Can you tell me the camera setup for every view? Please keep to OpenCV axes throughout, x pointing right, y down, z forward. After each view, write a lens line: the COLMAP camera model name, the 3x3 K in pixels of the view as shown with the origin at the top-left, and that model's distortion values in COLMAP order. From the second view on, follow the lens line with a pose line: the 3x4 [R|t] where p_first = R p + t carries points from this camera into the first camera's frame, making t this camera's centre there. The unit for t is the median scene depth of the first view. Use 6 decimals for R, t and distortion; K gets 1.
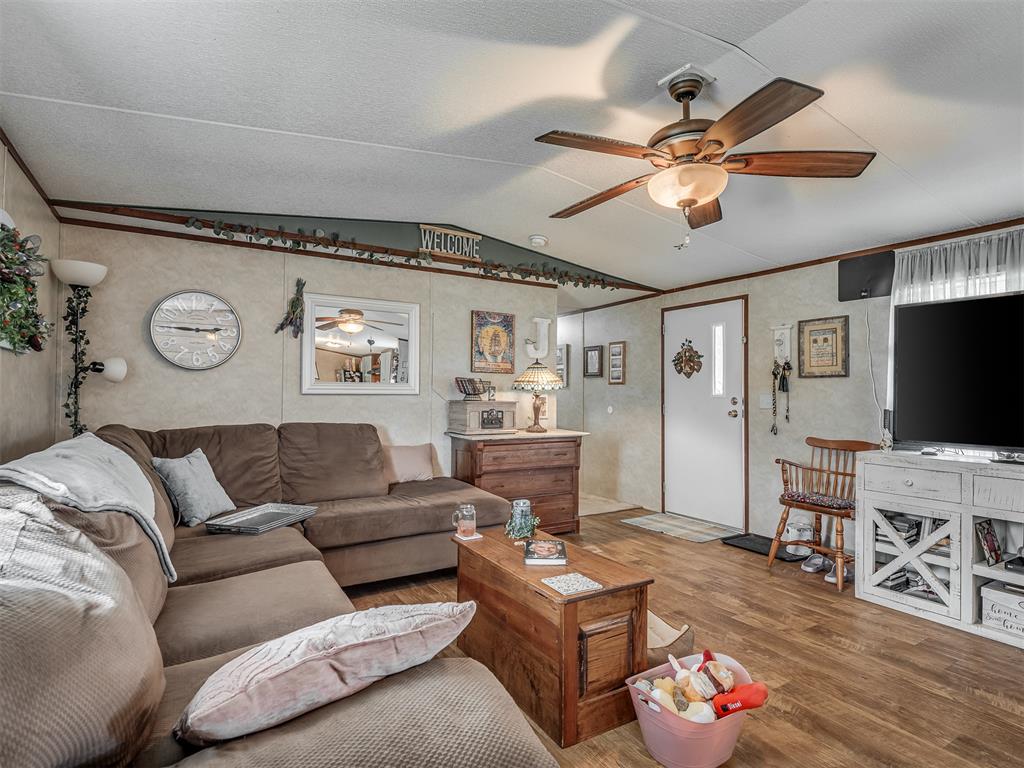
lens RADIAL K [[536.3, 0, 513.5], [0, 536.3, 382.3], [0, 0, 1]] dist [0.001415, -0.008065]
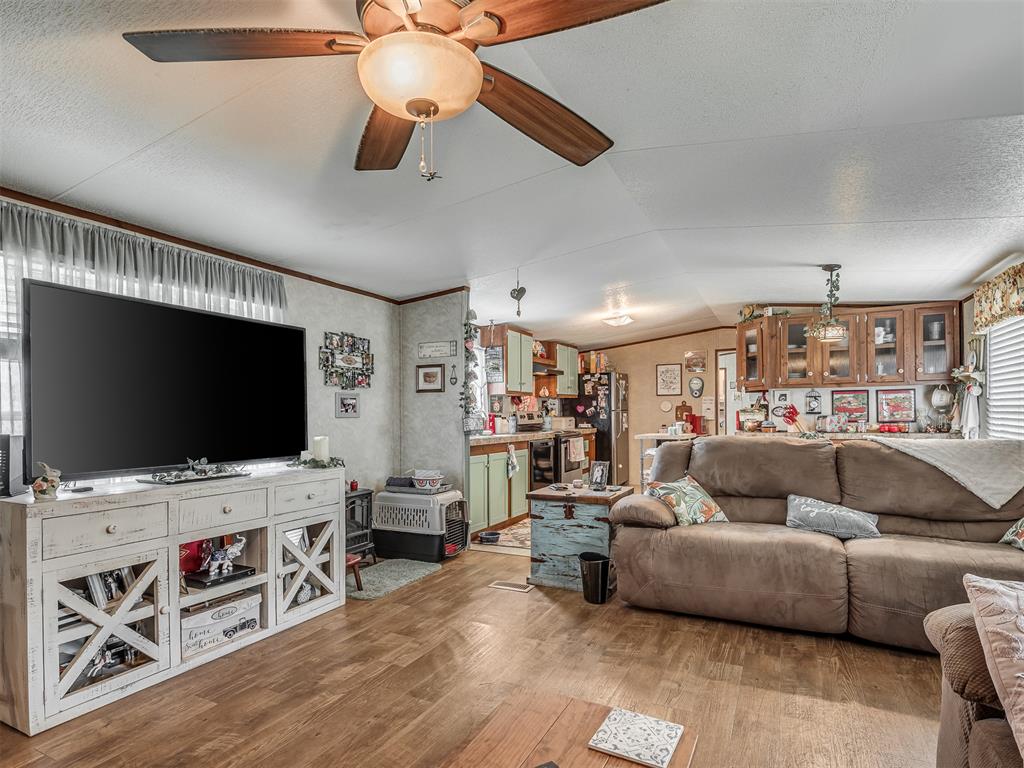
lens RADIAL K [[538.3, 0, 514.7], [0, 538.3, 411.5], [0, 0, 1]] dist [-0.007888, -0.001606]
pose [[-0.517942, -0.000053, 0.855416, -0.154778], [-0.016930, 0.999805, -0.010189, 0.013412], [-0.855248, -0.019760, -0.517842, 0.681433]]
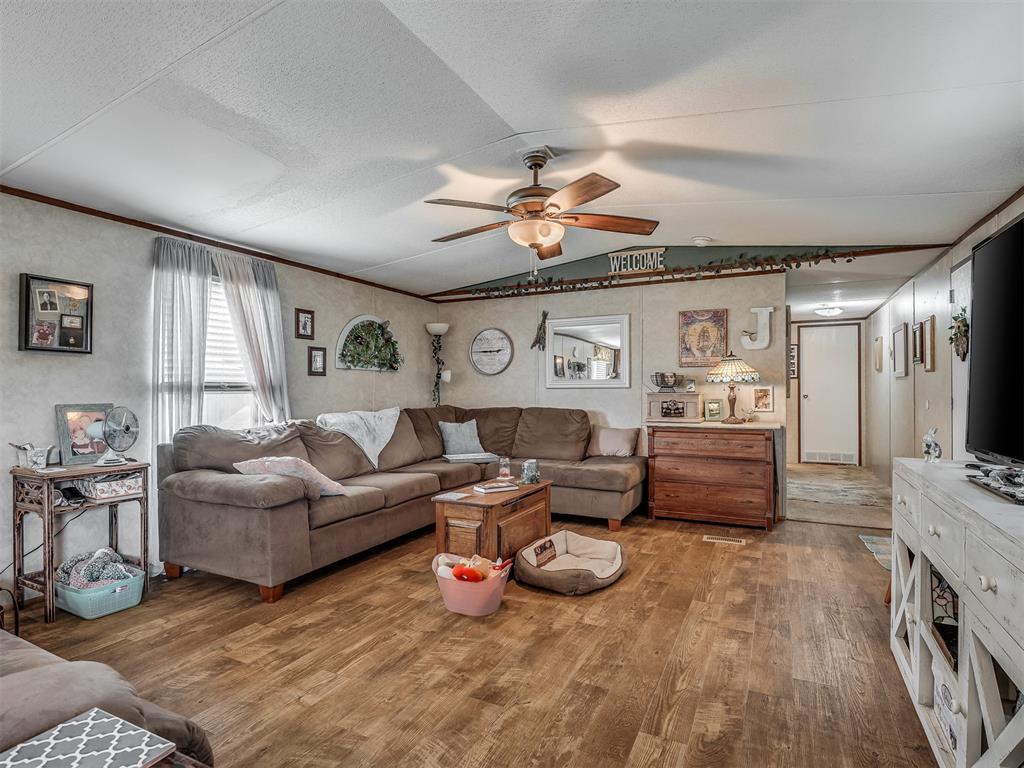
lens RADIAL K [[545.4, 0, 506.2], [0, 545.4, 385.6], [0, 0, 1]] dist [-0.003213, -0.000691]
pose [[0.521260, -0.015369, -0.853259, 0.813486], [0.026182, 0.999655, -0.002011, 0.013892], [0.852996, -0.021292, 0.521483, 0.115668]]
